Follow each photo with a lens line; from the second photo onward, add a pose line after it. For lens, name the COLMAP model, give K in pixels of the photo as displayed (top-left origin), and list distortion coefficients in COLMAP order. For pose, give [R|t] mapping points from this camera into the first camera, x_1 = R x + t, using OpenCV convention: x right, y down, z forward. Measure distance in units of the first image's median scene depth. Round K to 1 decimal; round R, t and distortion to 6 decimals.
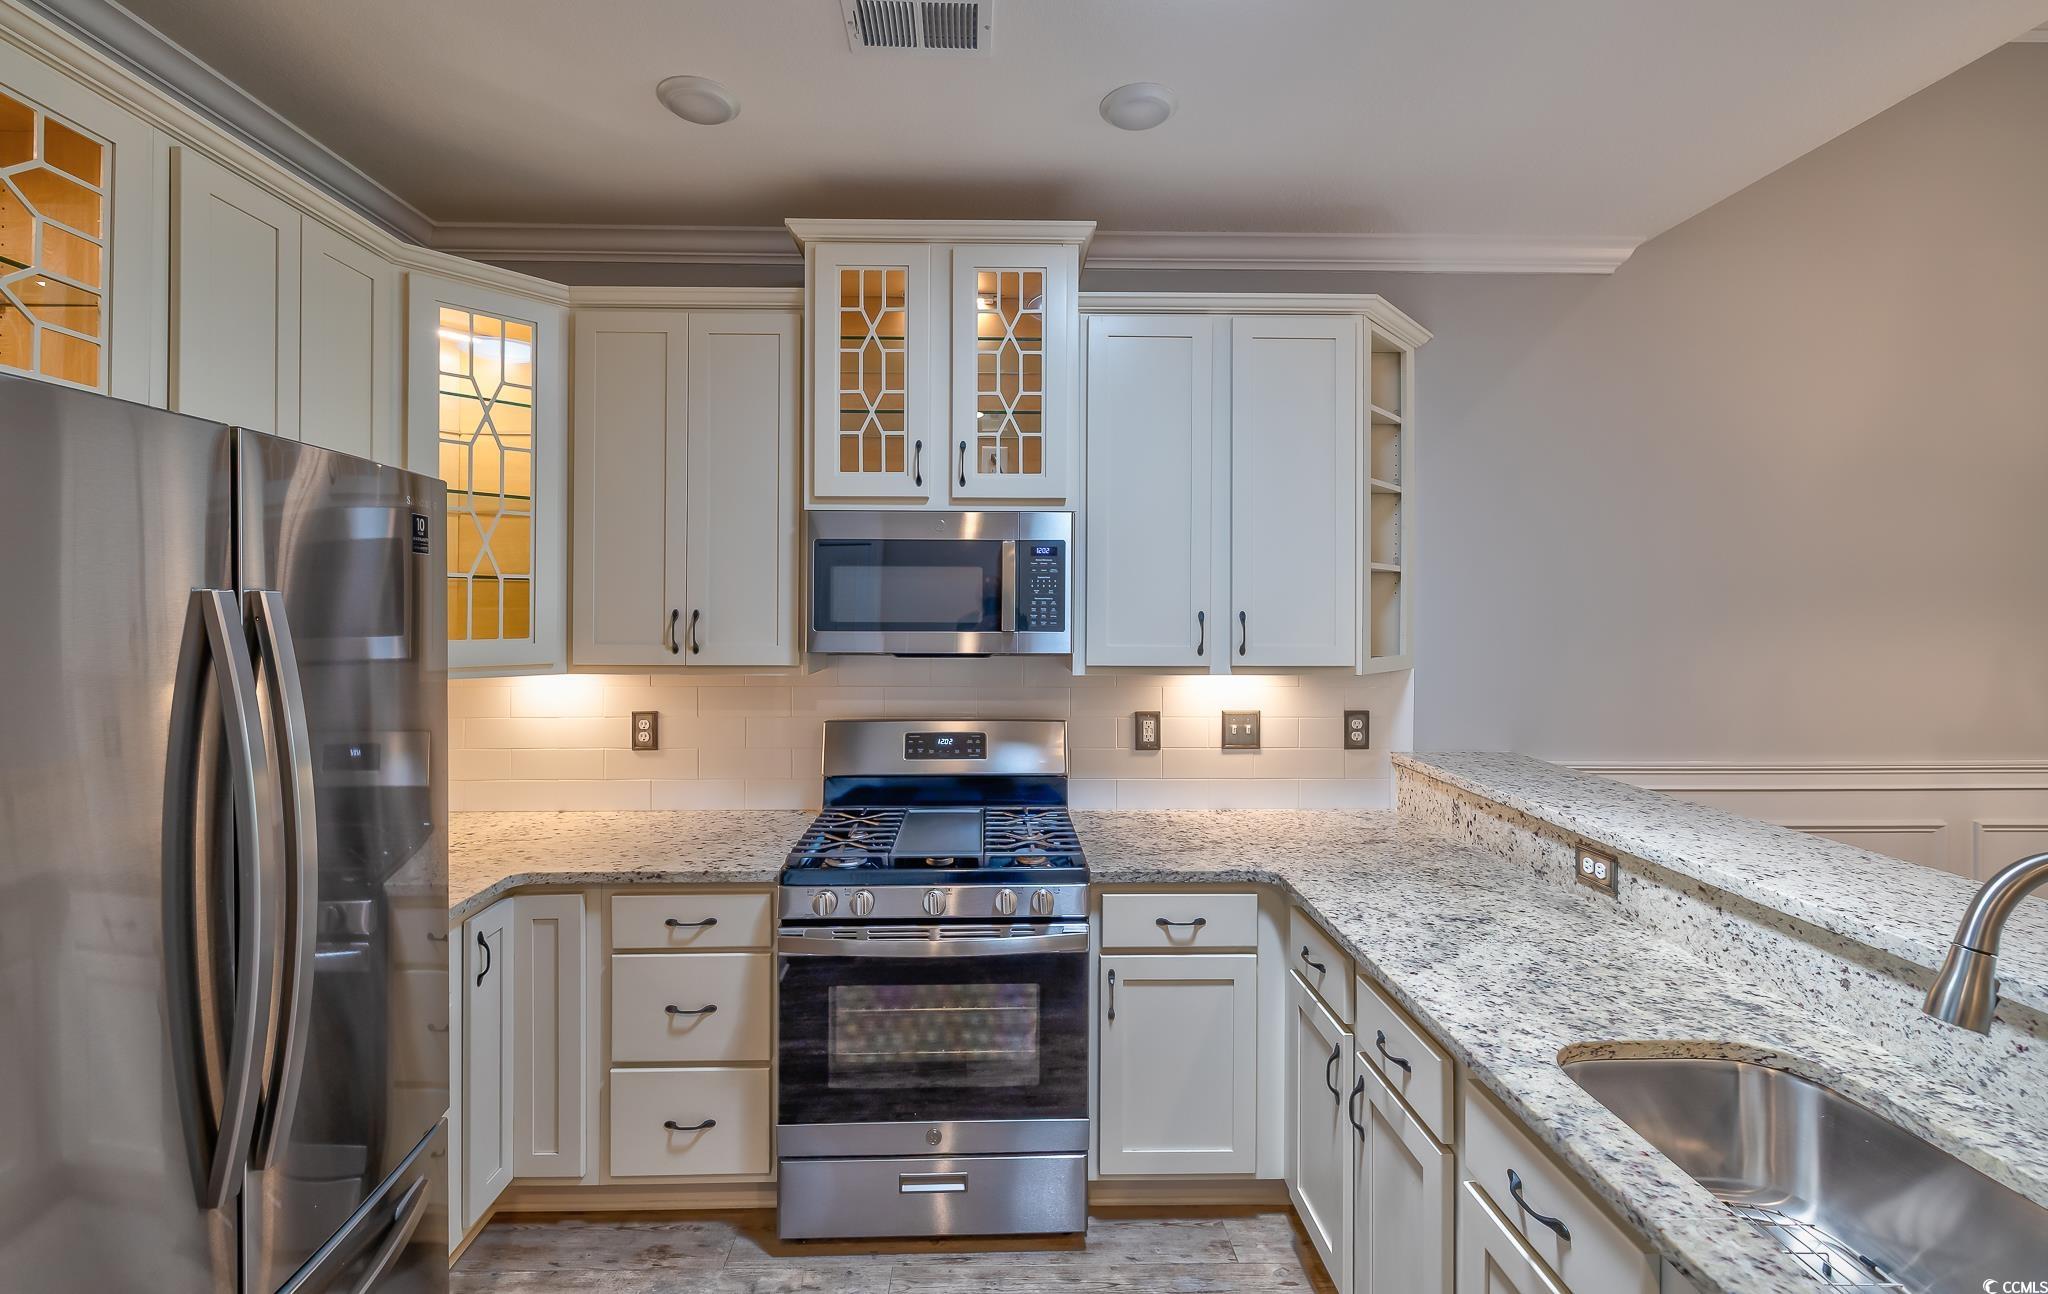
lens RADIAL K [[855.5, 0, 1014.3], [0, 855.5, 605.1], [0, 0, 1]] dist [0.000590, 0.000144]
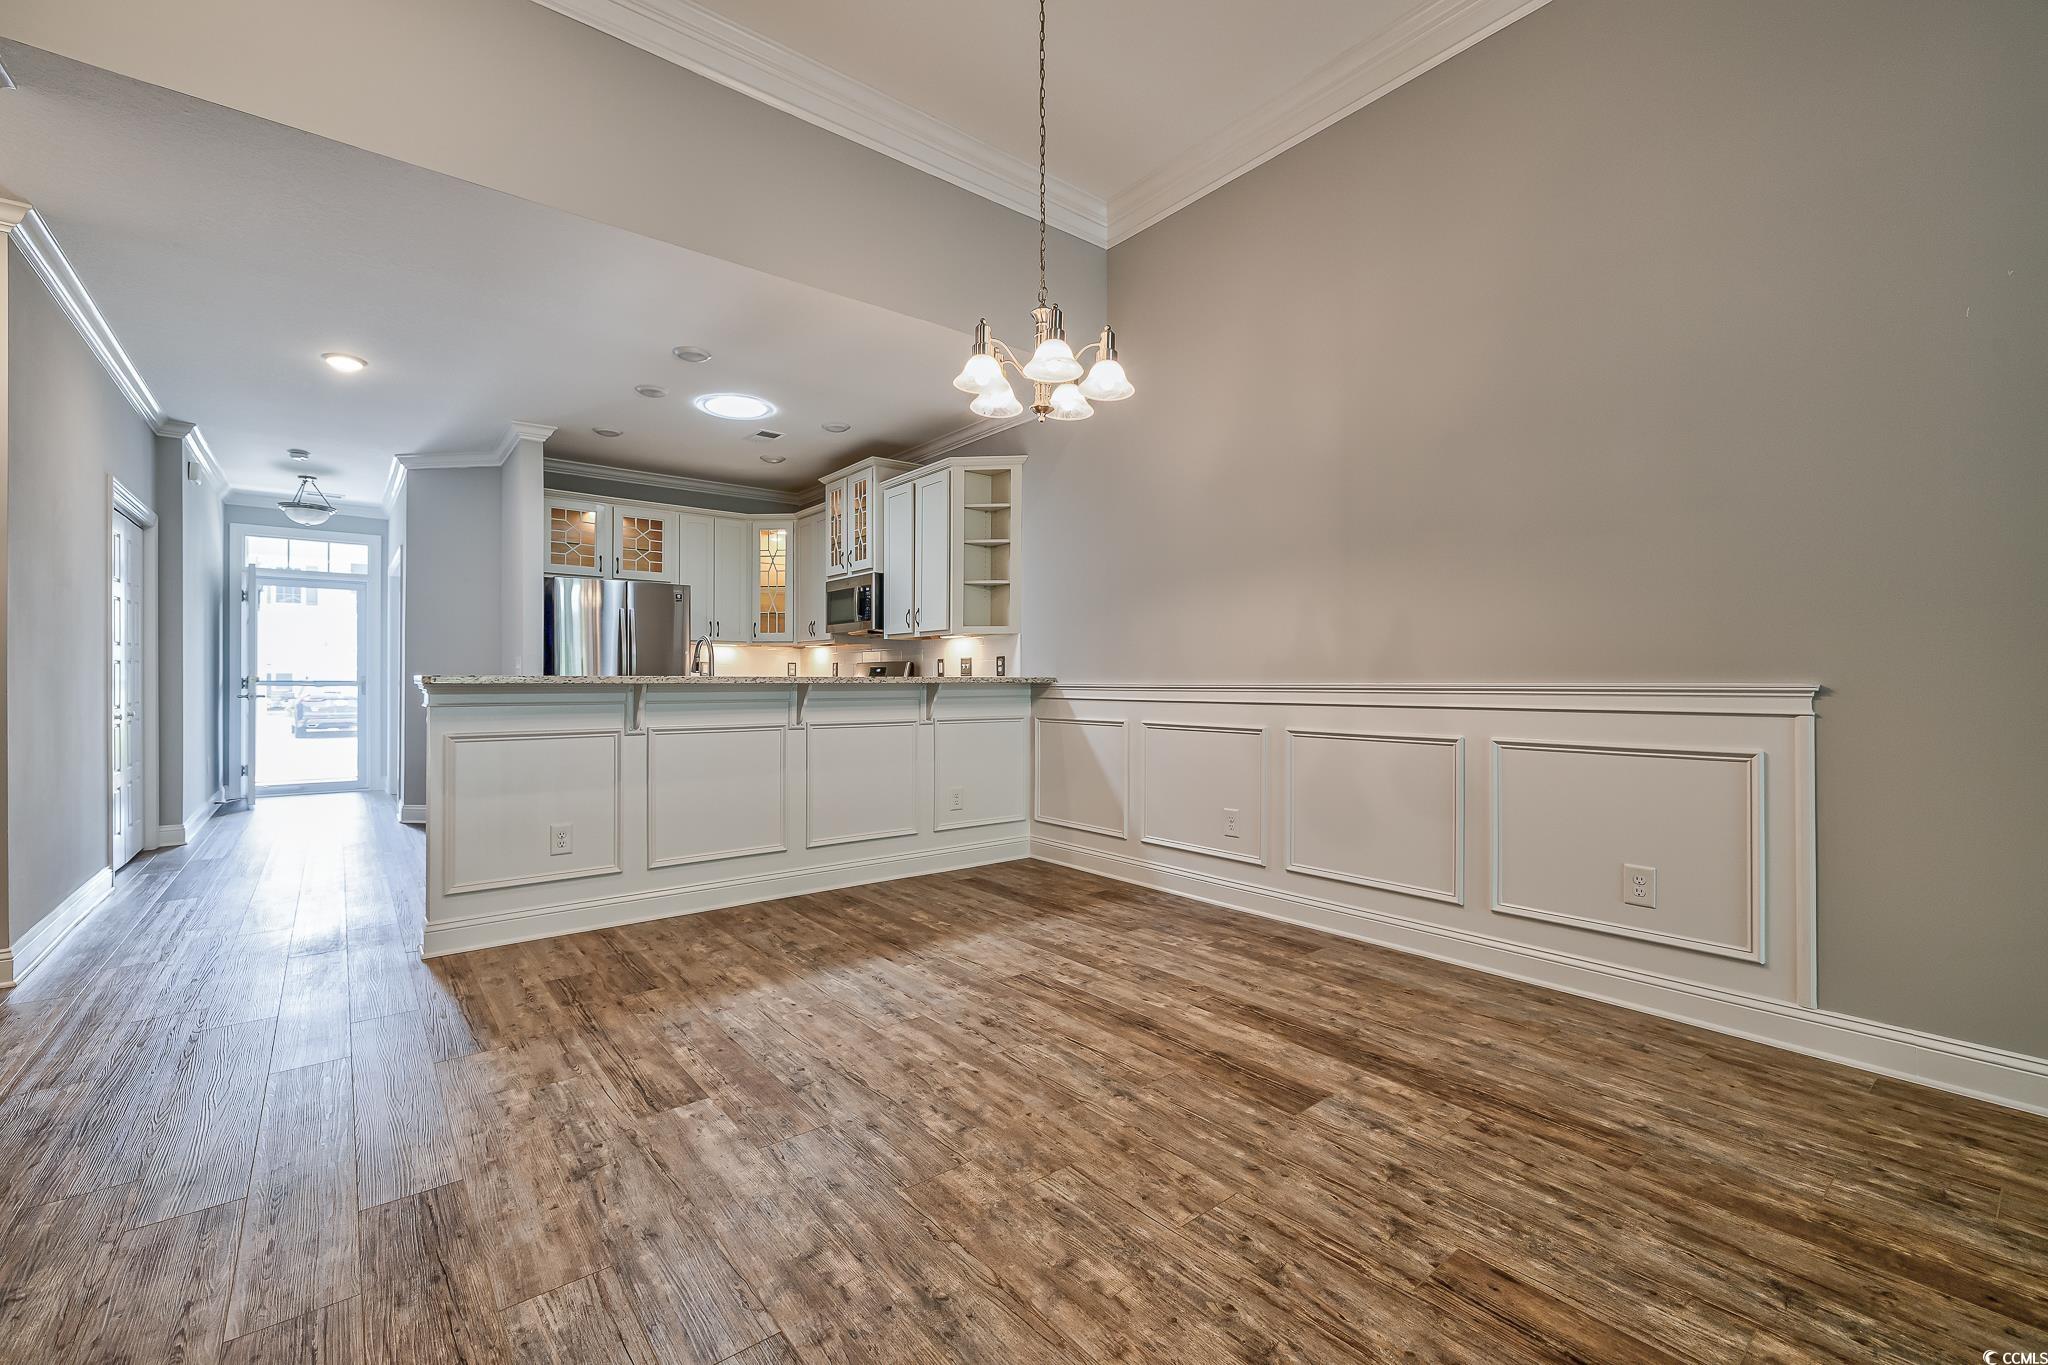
lens RADIAL K [[855.3, 0, 1014.2], [0, 855.3, 681.1], [0, 0, 1]] dist [0.001226, 0.000215]
pose [[0.608710, -0.002191, -0.793390, 2.337579], [0.006365, 0.999977, 0.002122, 0.209208], [0.793367, -0.006341, 0.608710, -0.200474]]
